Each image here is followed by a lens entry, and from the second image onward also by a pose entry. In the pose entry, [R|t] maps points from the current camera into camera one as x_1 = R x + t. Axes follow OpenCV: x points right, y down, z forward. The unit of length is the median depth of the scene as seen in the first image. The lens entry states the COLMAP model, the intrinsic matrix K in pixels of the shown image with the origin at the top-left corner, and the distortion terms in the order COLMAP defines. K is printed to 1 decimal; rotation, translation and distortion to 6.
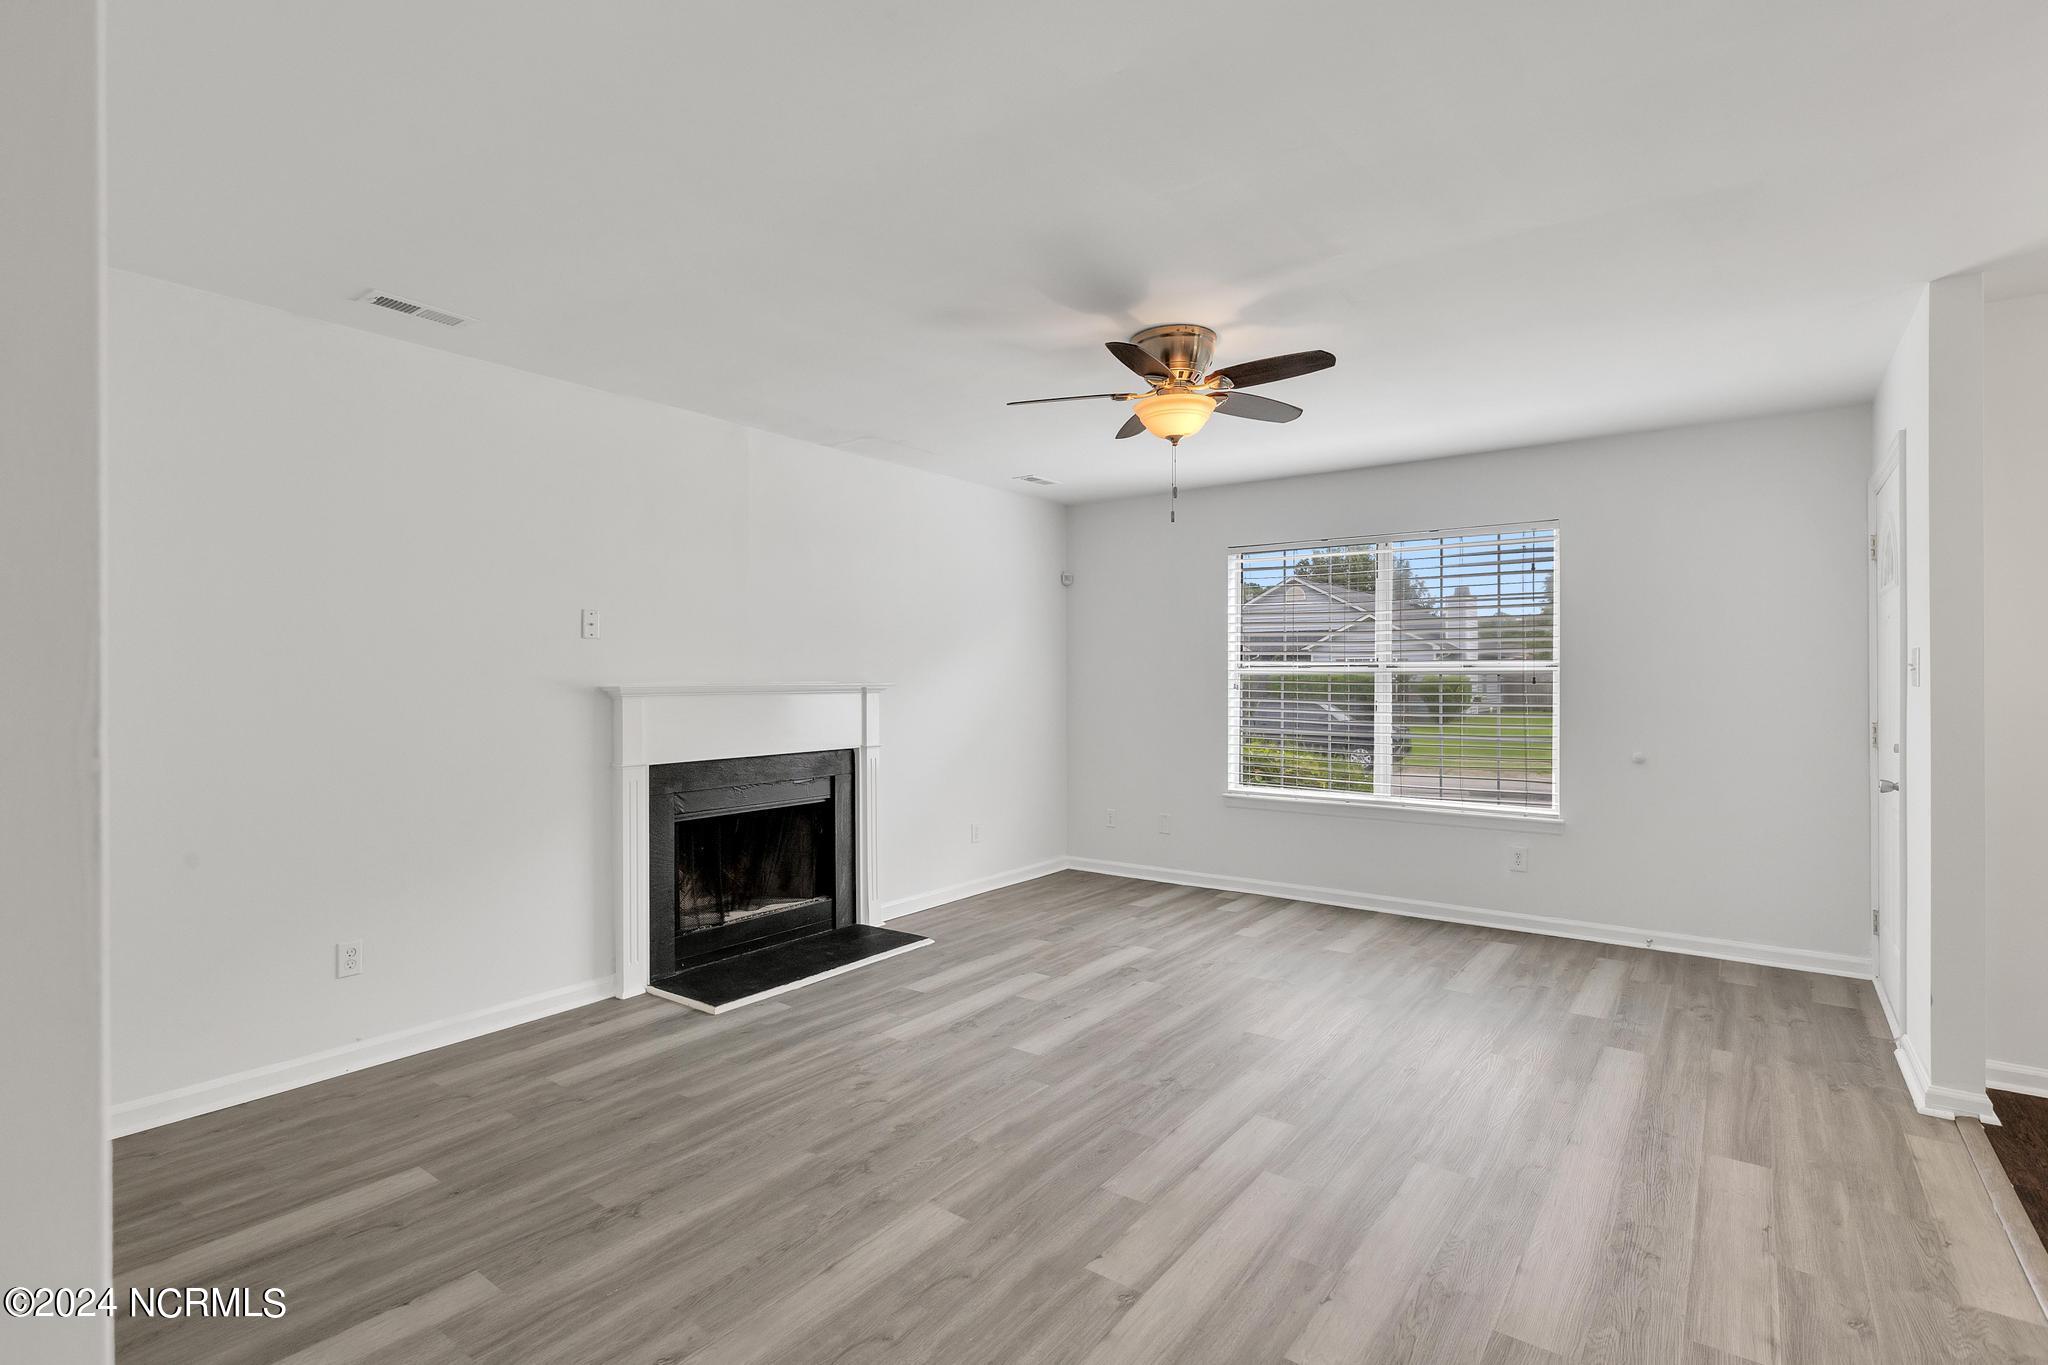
lens RADIAL K [[956.2, 0, 1025.6], [0, 956.2, 676.3], [0, 0, 1]] dist [-0.008815, 0.002000]
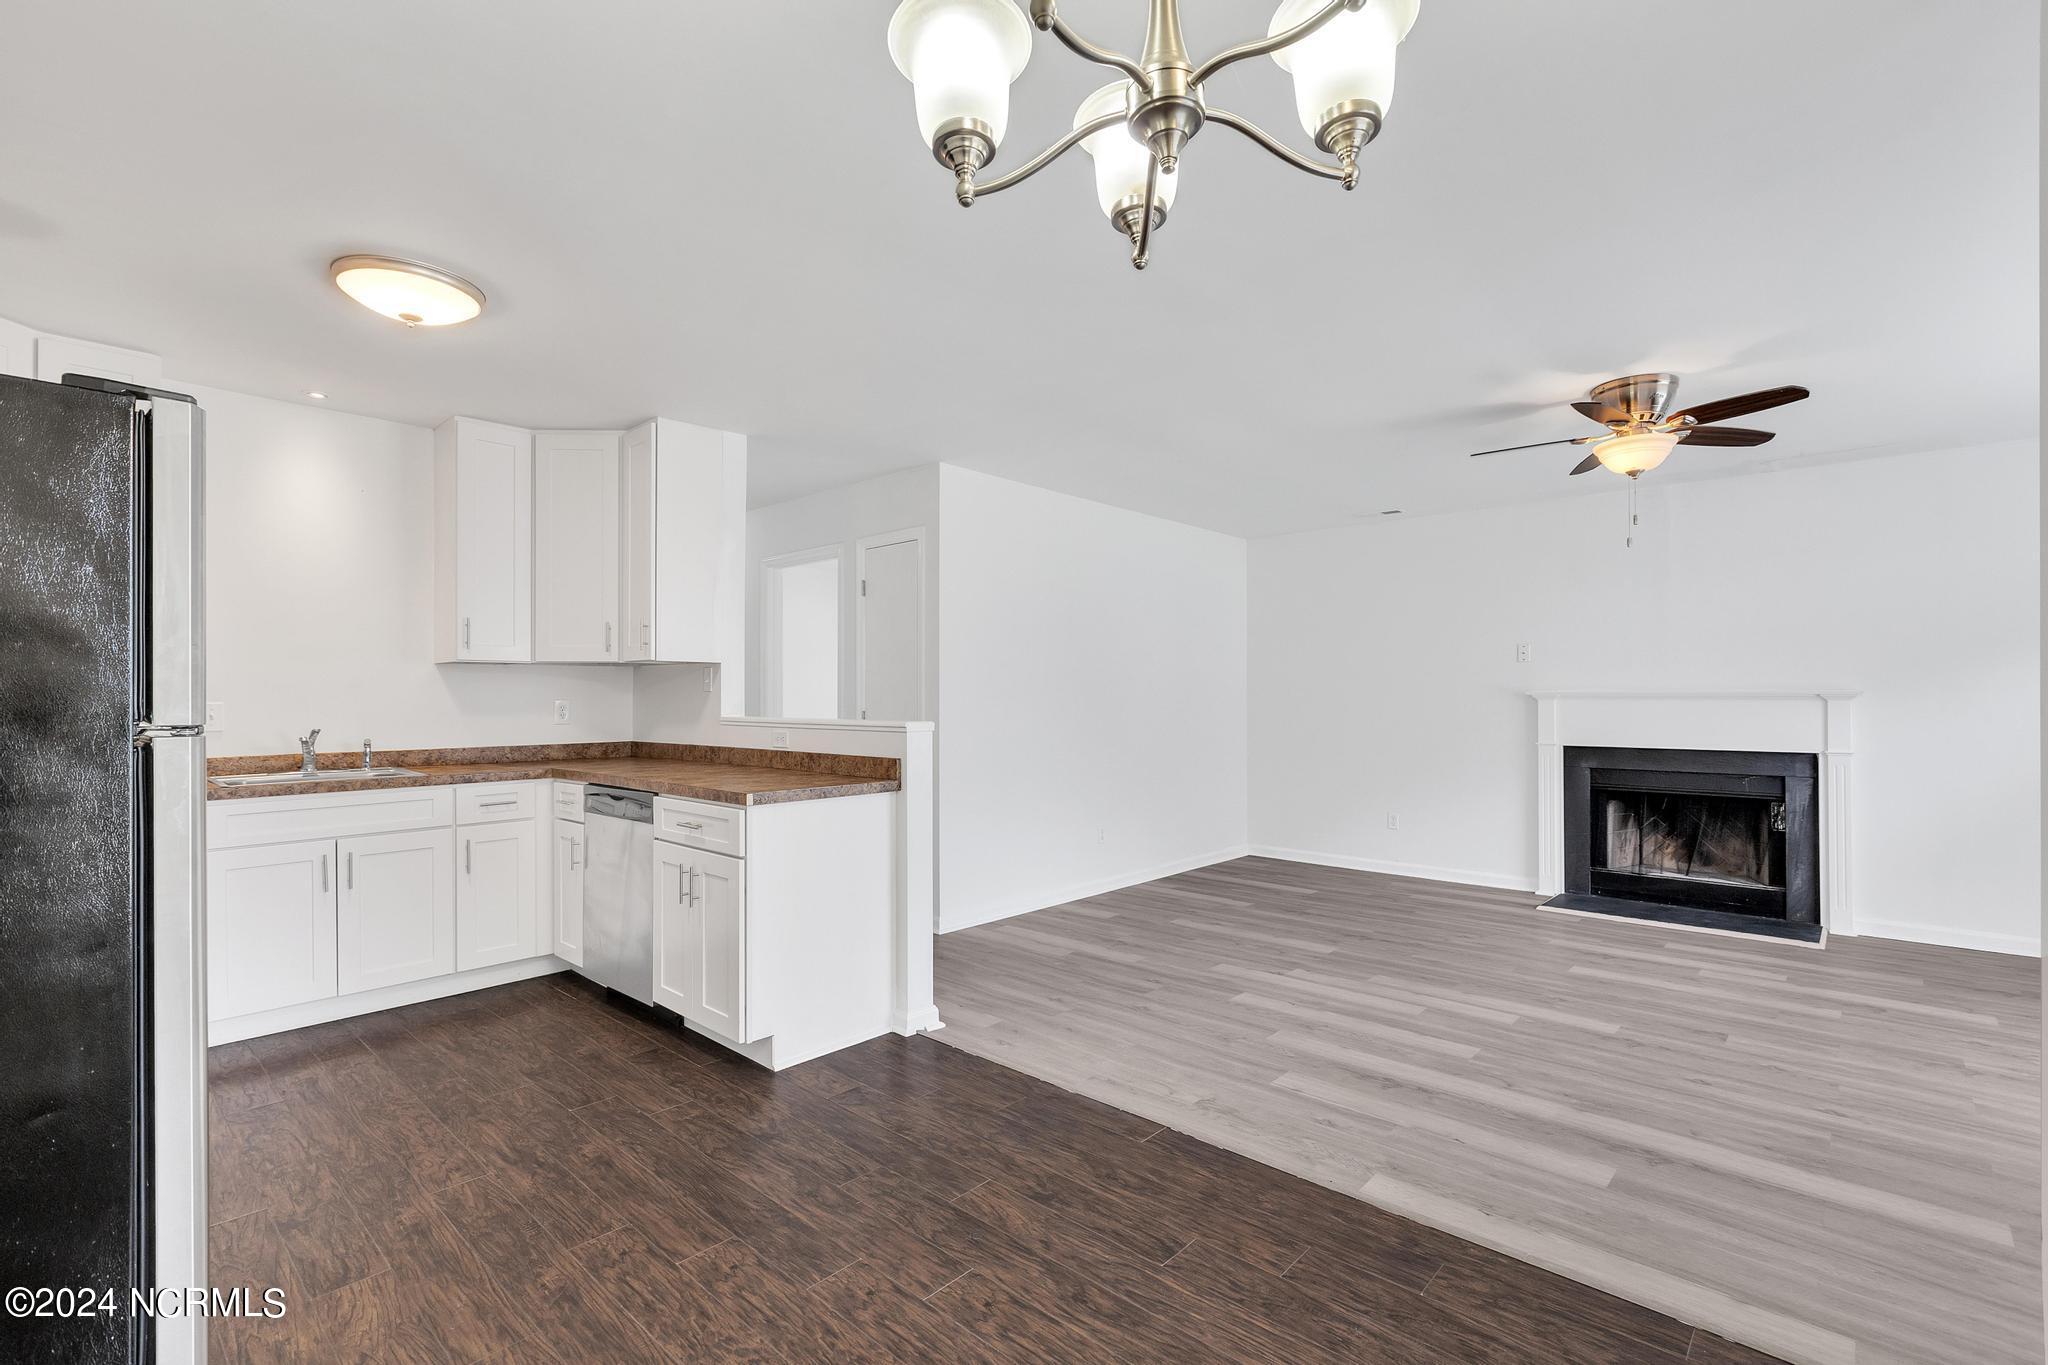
lens RADIAL K [[911.9, 0, 1029.9], [0, 911.9, 691.4], [0, 0, 1]] dist [0.001489, -0.002068]
pose [[-0.098673, -0.004928, -0.995108, 1.364423], [0.003029, 0.999982, -0.005253, 0.018933], [0.995115, -0.003533, -0.098656, 0.403892]]
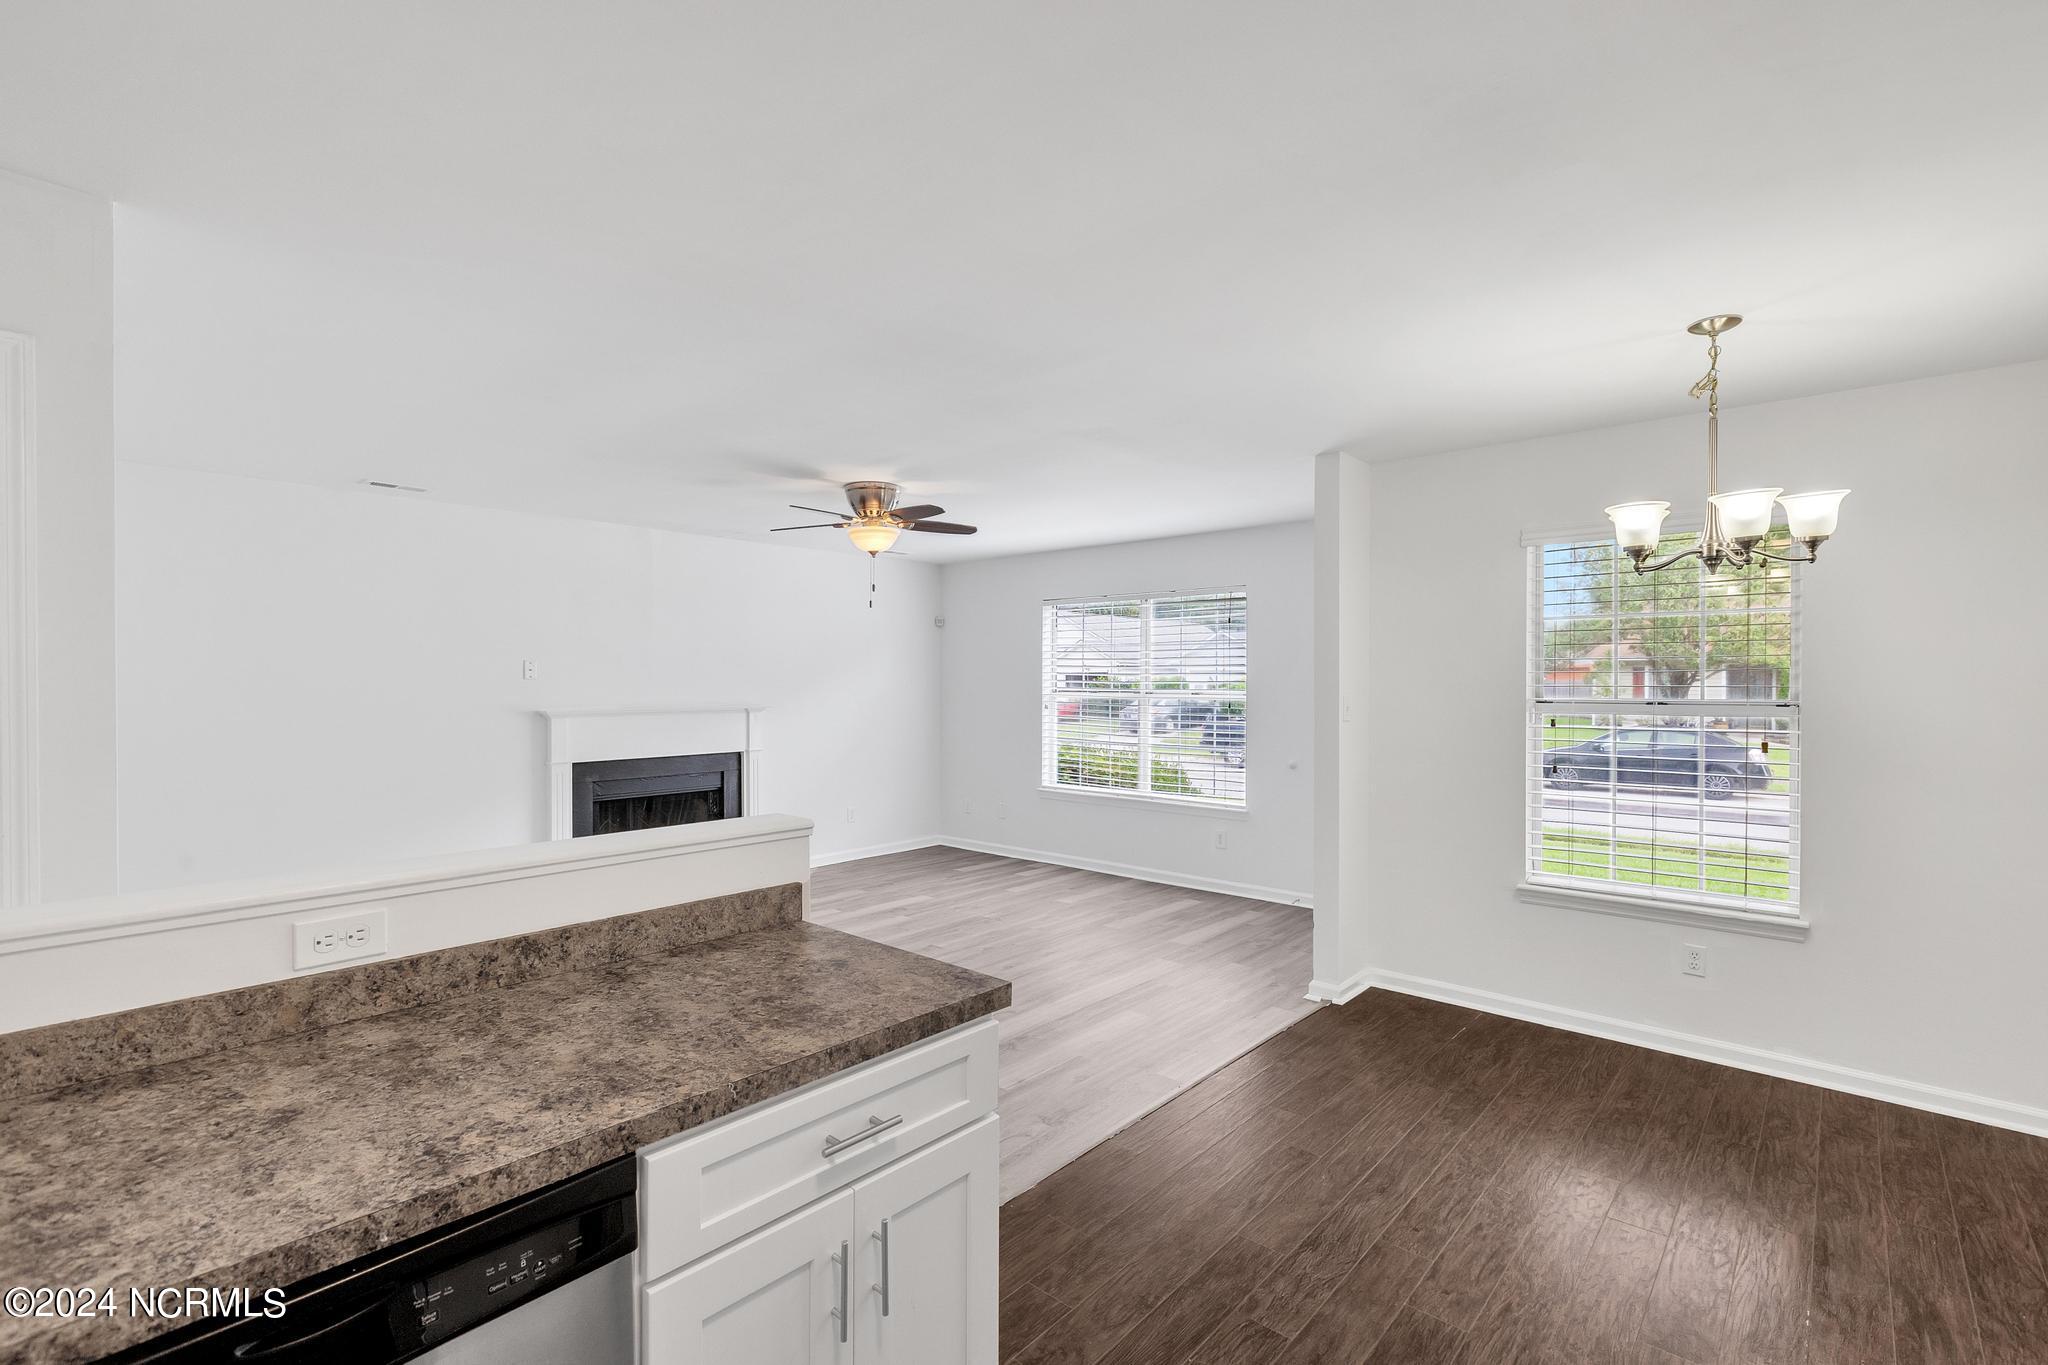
lens RADIAL K [[911.9, 0, 1020.1], [0, 911.9, 683.2], [0, 0, 1]] dist [0.001489, -0.002068]
pose [[0.995563, 0.000820, -0.094094, 0.548092], [-0.000426, 0.999991, 0.004207, -0.046754], [0.094096, -0.004149, 0.995554, -0.443676]]
